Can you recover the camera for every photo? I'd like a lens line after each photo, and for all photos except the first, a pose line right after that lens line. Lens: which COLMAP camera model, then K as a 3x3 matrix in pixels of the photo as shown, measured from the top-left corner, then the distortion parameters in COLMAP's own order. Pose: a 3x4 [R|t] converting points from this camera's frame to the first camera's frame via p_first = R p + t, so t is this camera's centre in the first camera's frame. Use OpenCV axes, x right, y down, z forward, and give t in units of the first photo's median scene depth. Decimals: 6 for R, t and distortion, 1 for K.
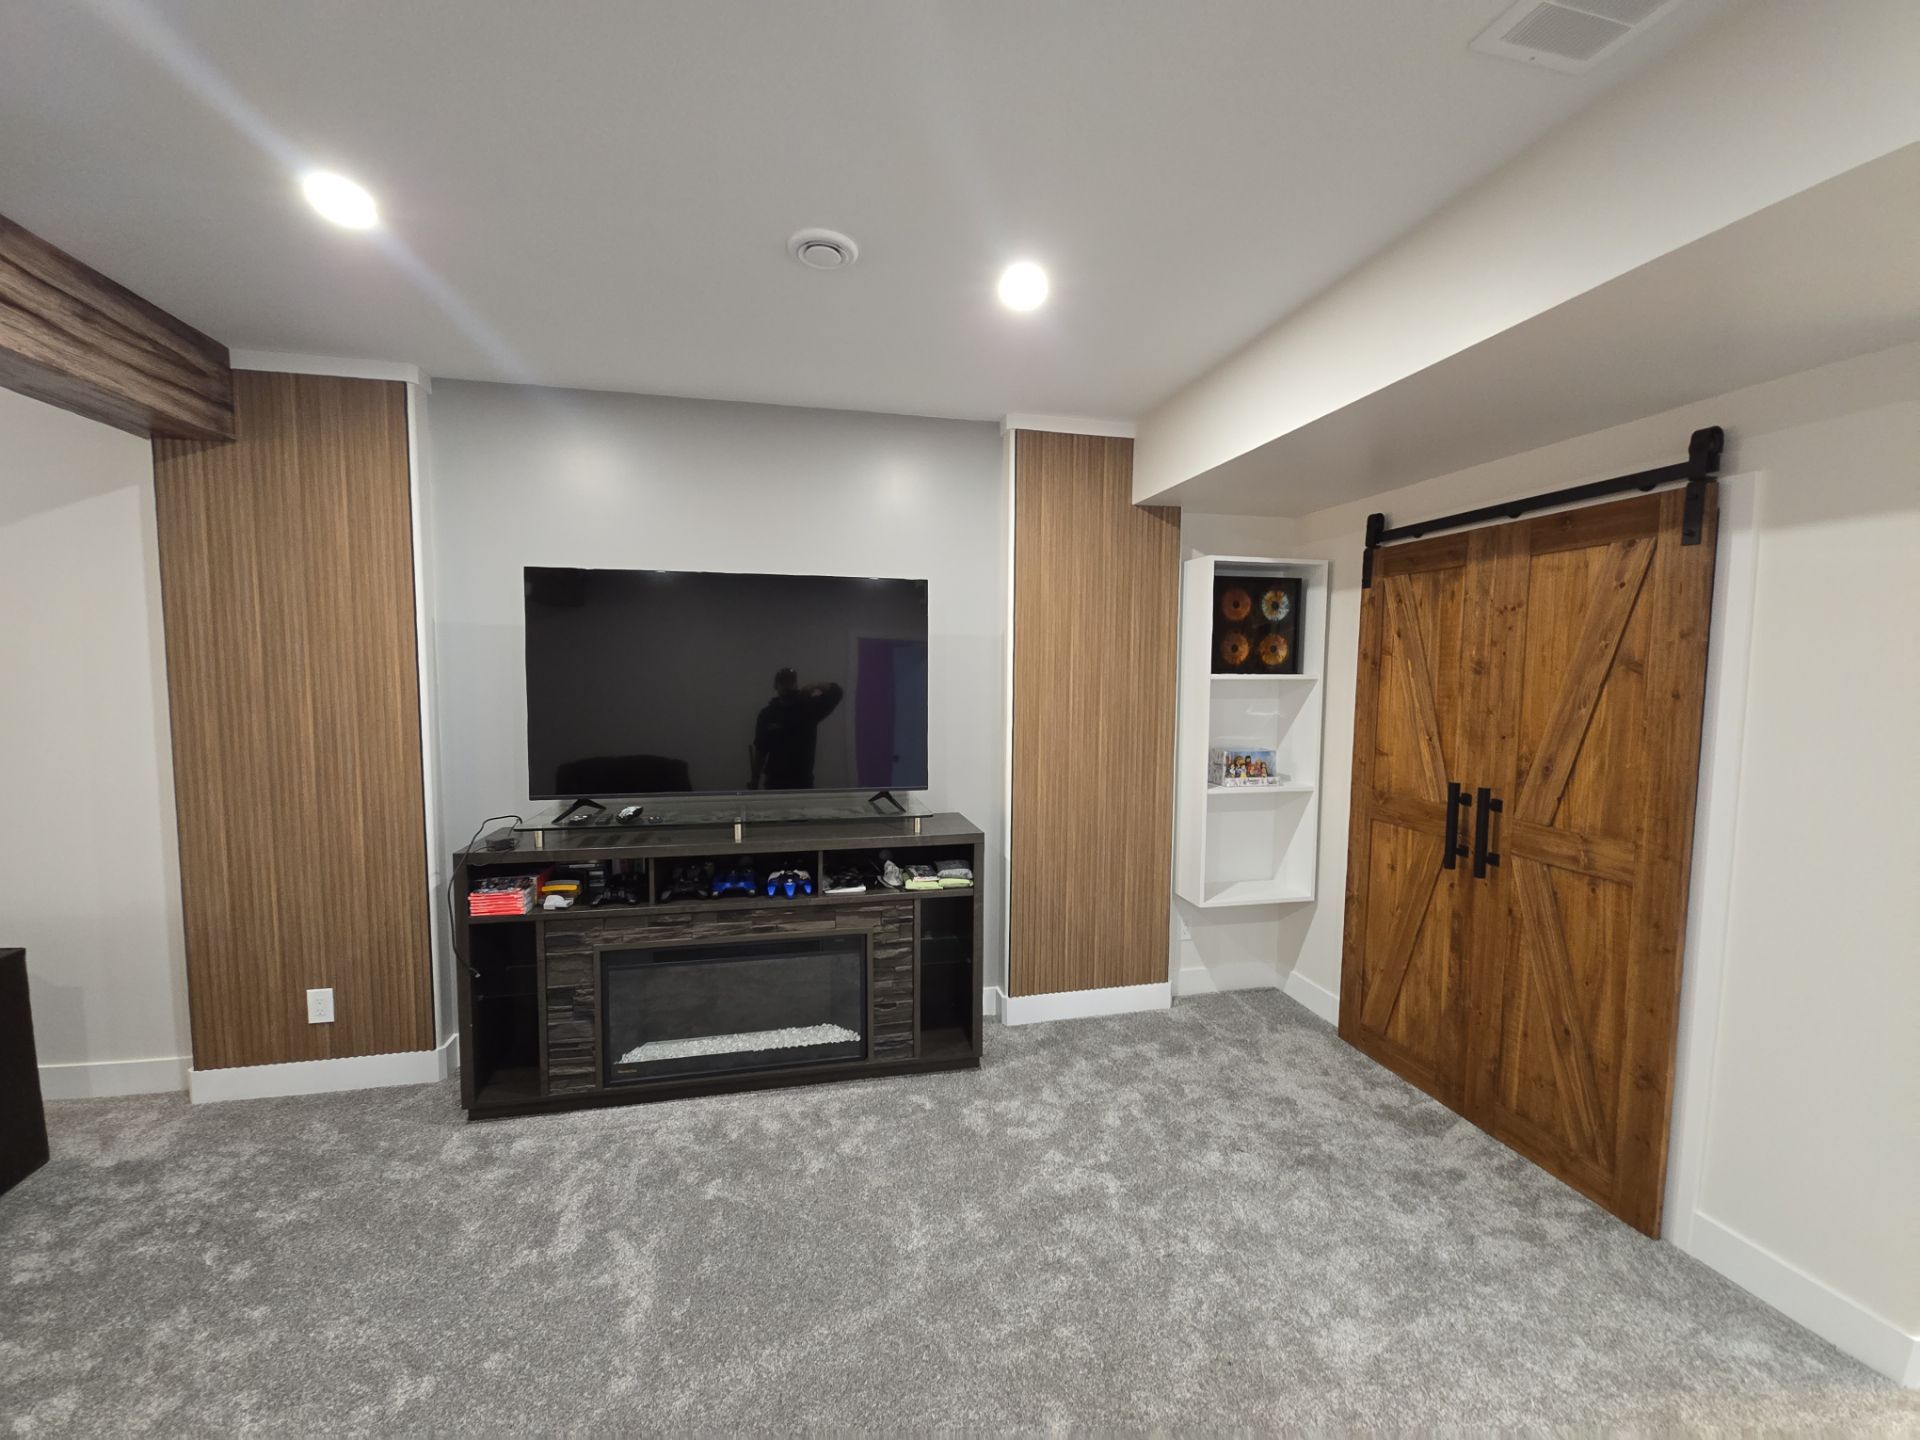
lens RADIAL K [[776.0, 0, 946.0], [0, 776.0, 725.8], [0, 0, 1]] dist [0.001014, -0.006274]
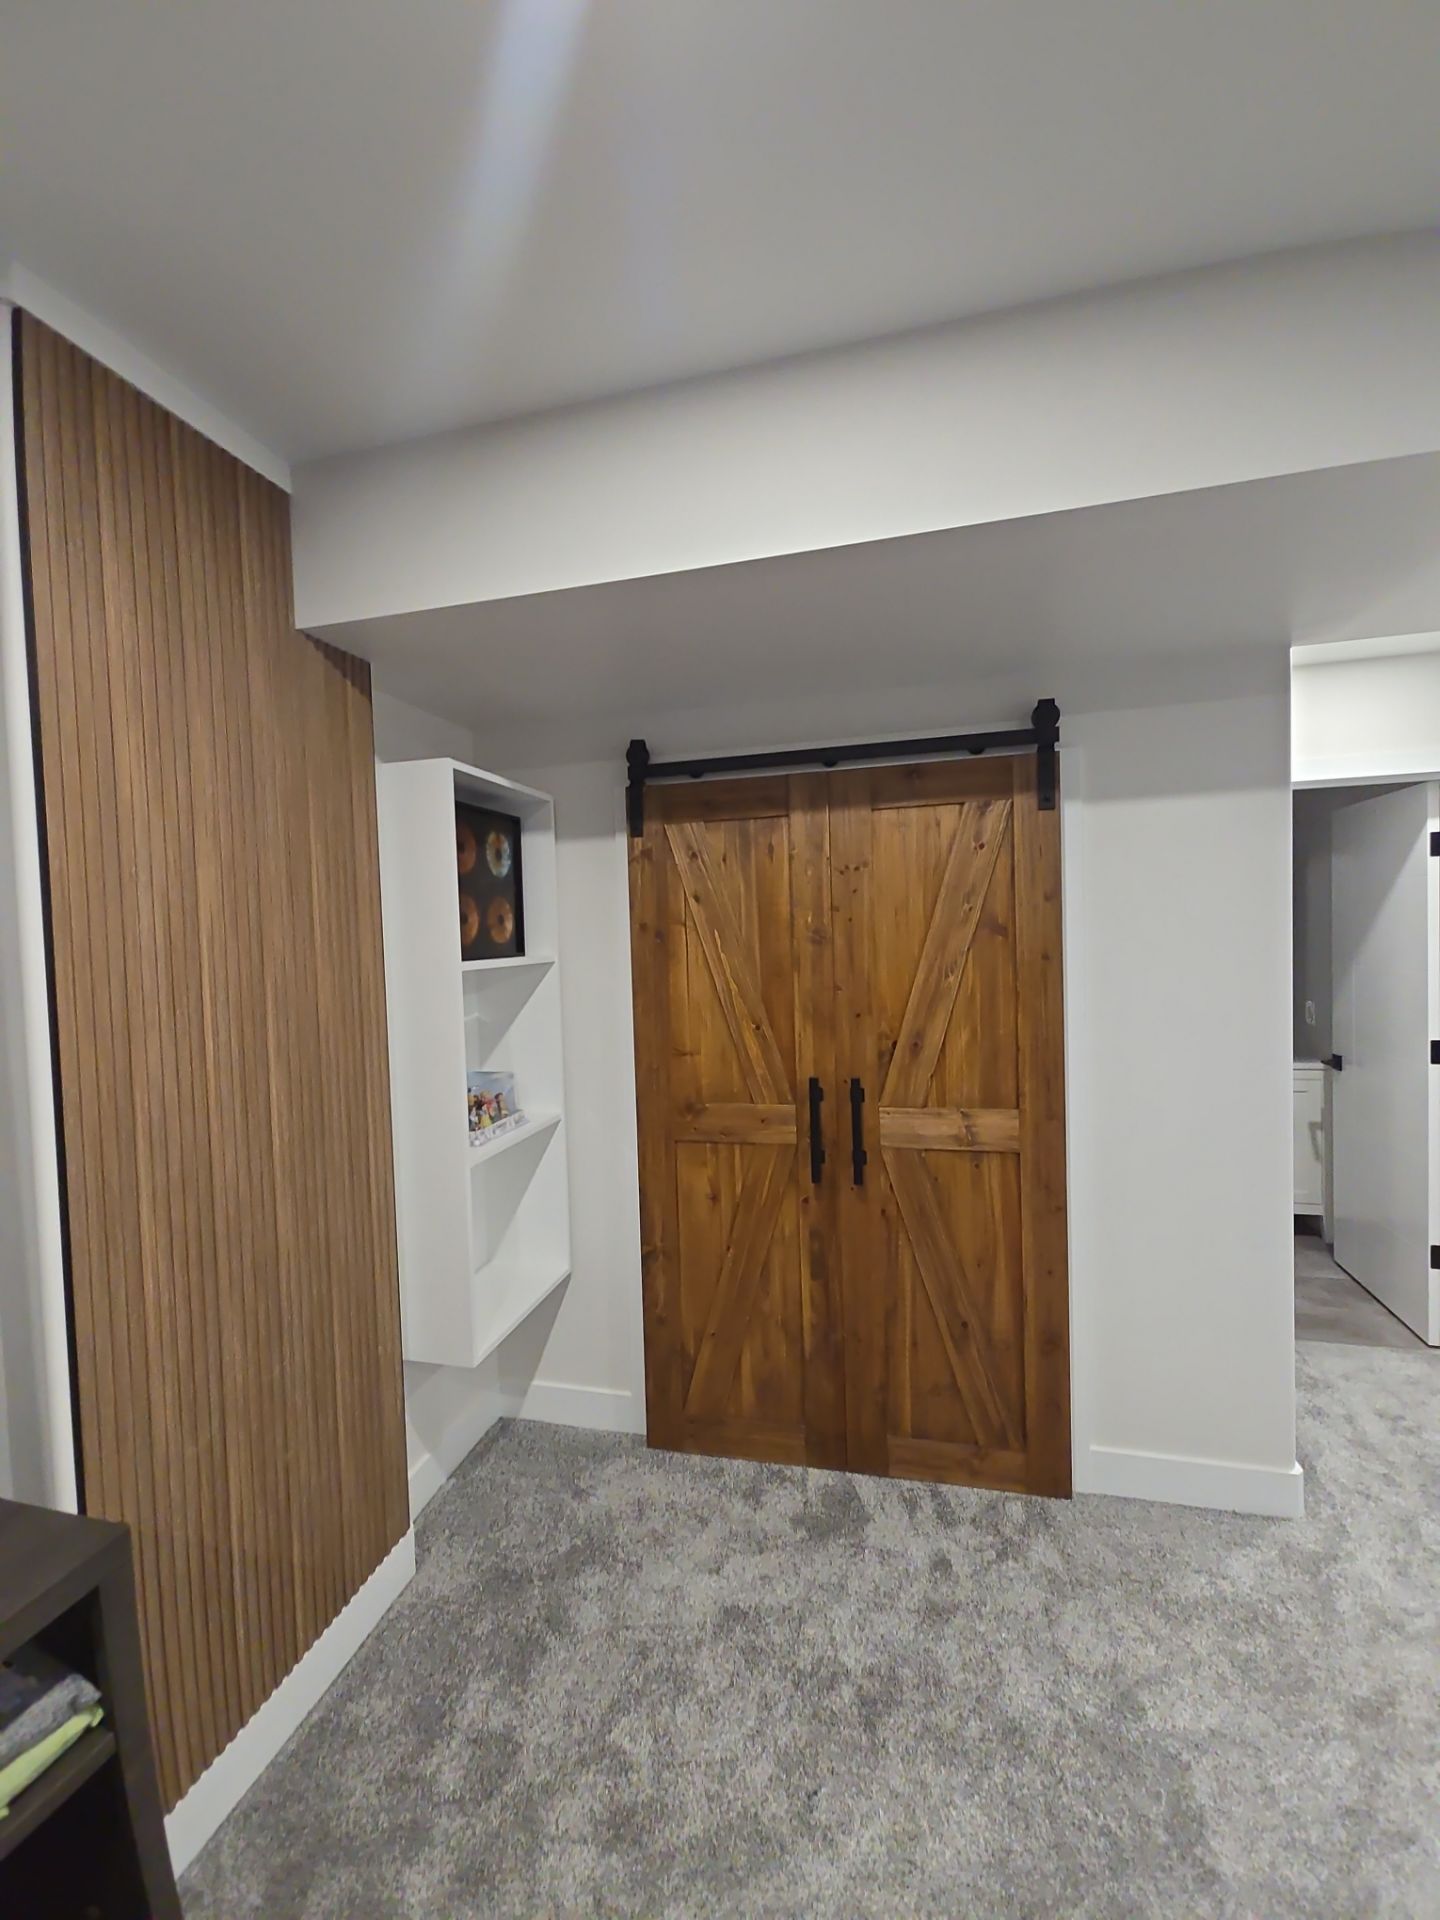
lens RADIAL K [[776.0, 0, 732.5], [0, 776.0, 956.4], [0, 0, 1]] dist [0.001014, -0.006274]
pose [[0.436934, -0.047973, 0.898213, -0.108429], [0.103164, 0.994660, 0.002940, -0.061097], [-0.893558, 0.091379, 0.439550, 0.661596]]
